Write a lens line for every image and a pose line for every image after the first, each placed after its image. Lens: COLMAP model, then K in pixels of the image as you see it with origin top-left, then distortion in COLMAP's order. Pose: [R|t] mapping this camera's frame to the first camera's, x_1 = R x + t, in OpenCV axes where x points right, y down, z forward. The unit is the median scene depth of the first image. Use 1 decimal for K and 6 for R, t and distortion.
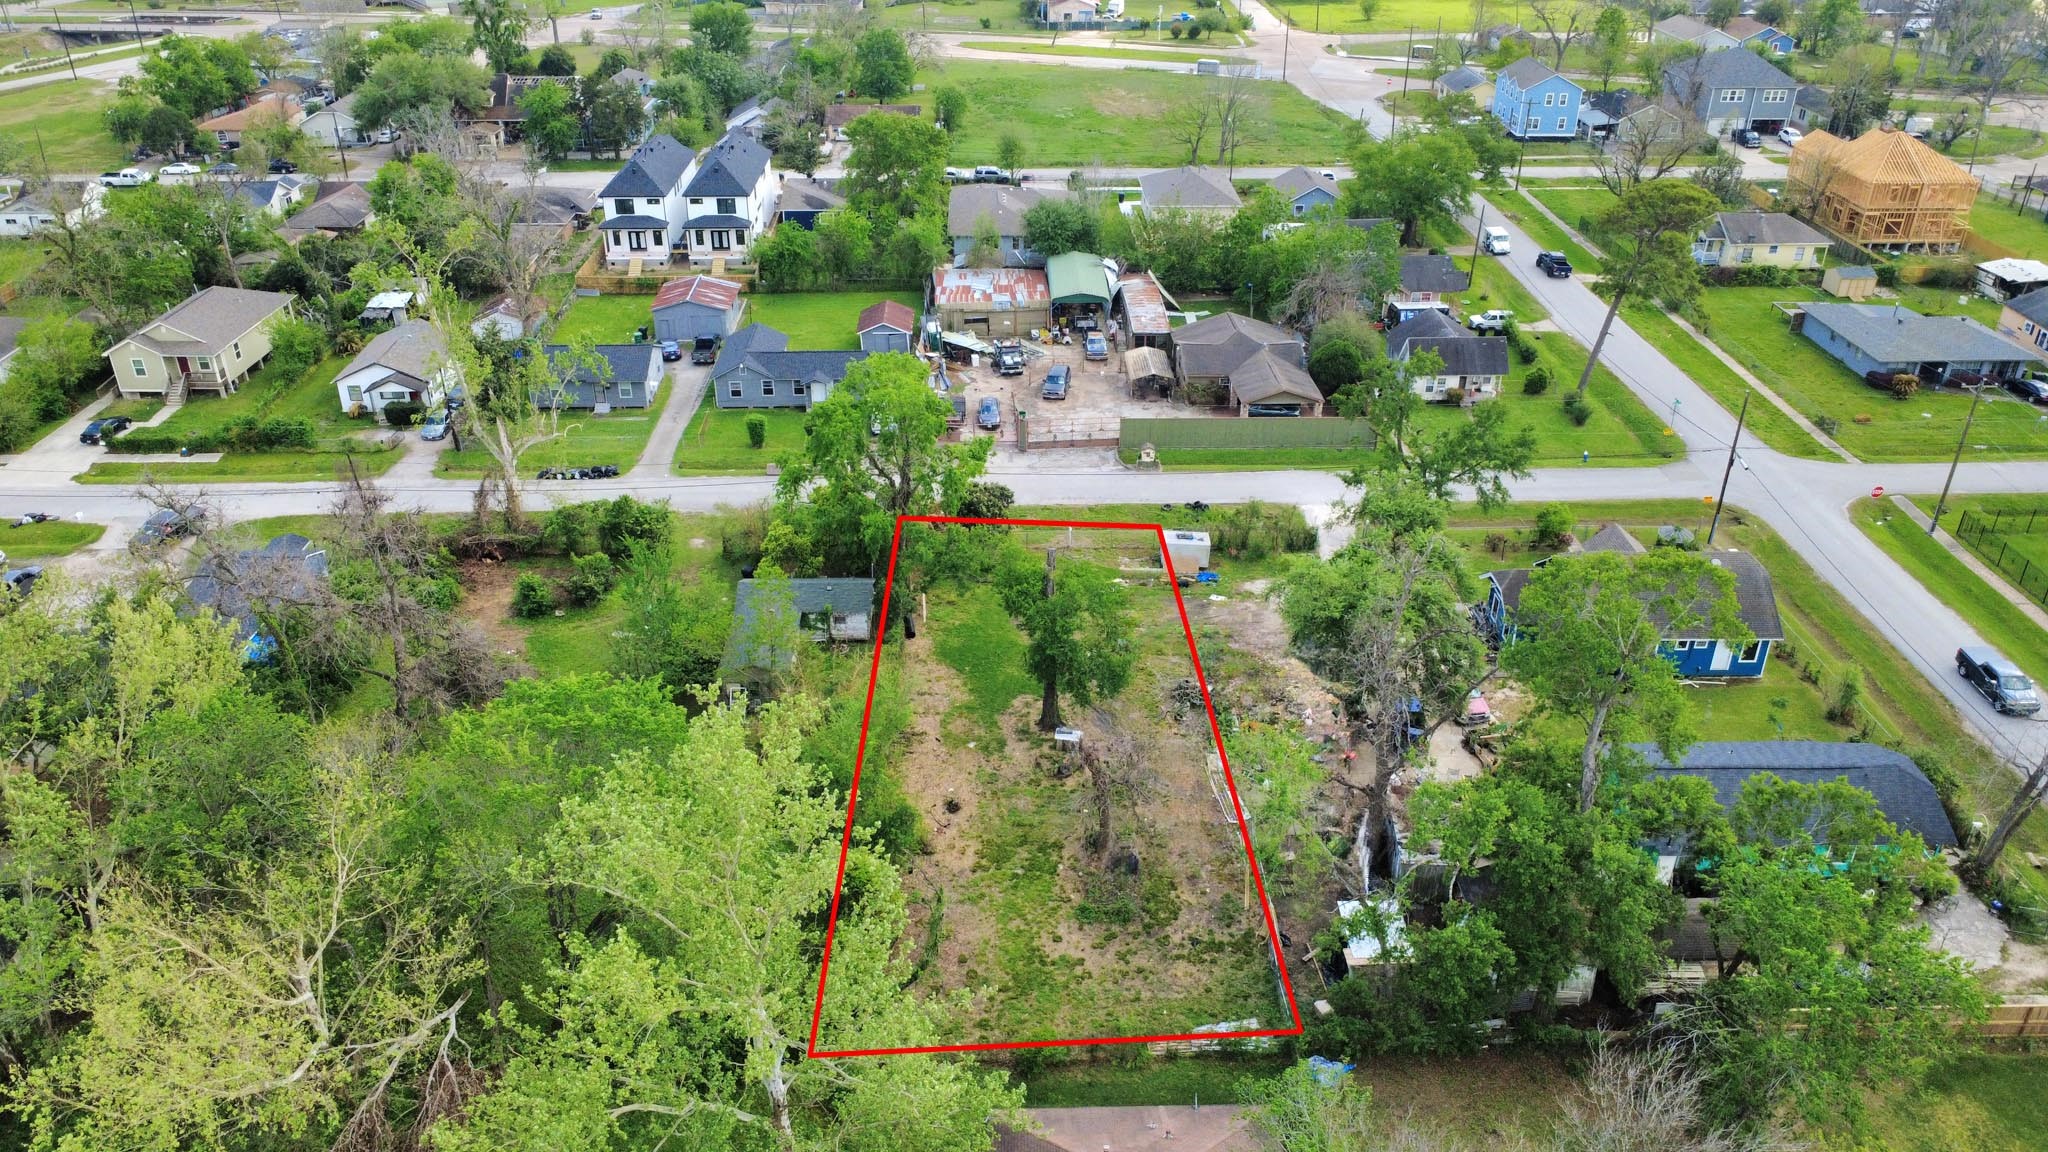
lens RADIAL K [[1488.9, 0, 1024.0], [0, 1488.9, 576.0], [0, 0, 1]] dist [-0.003030, 0.007542]
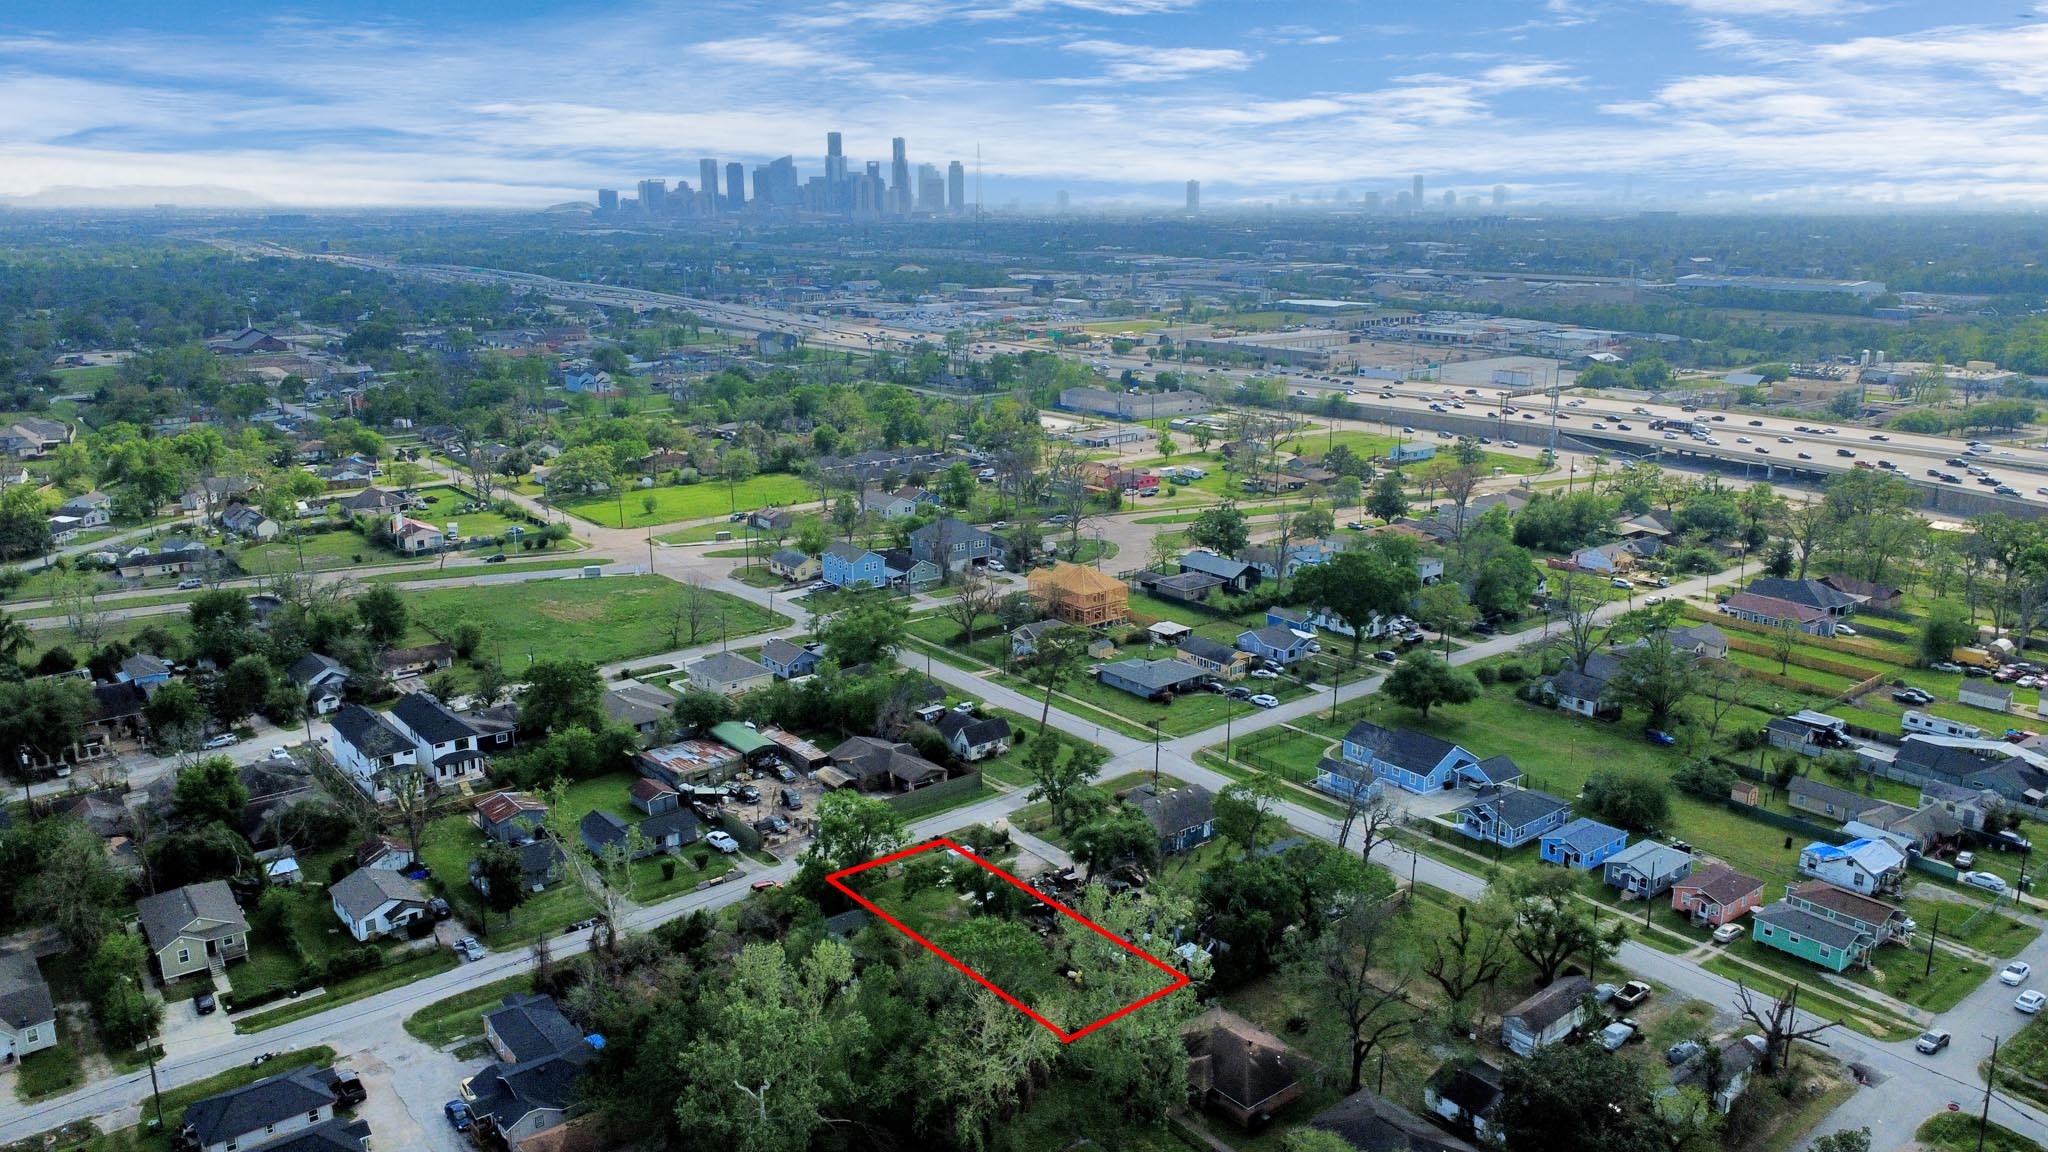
lens RADIAL K [[1488.9, 0, 1024.0], [0, 1488.9, 576.0], [0, 0, 1]] dist [-0.003030, 0.007542]
pose [[0.790646, -0.153319, 0.592766, -0.671129], [0.298935, 0.941570, -0.155189, -0.027289], [-0.534338, 0.299898, 0.790281, -0.488845]]
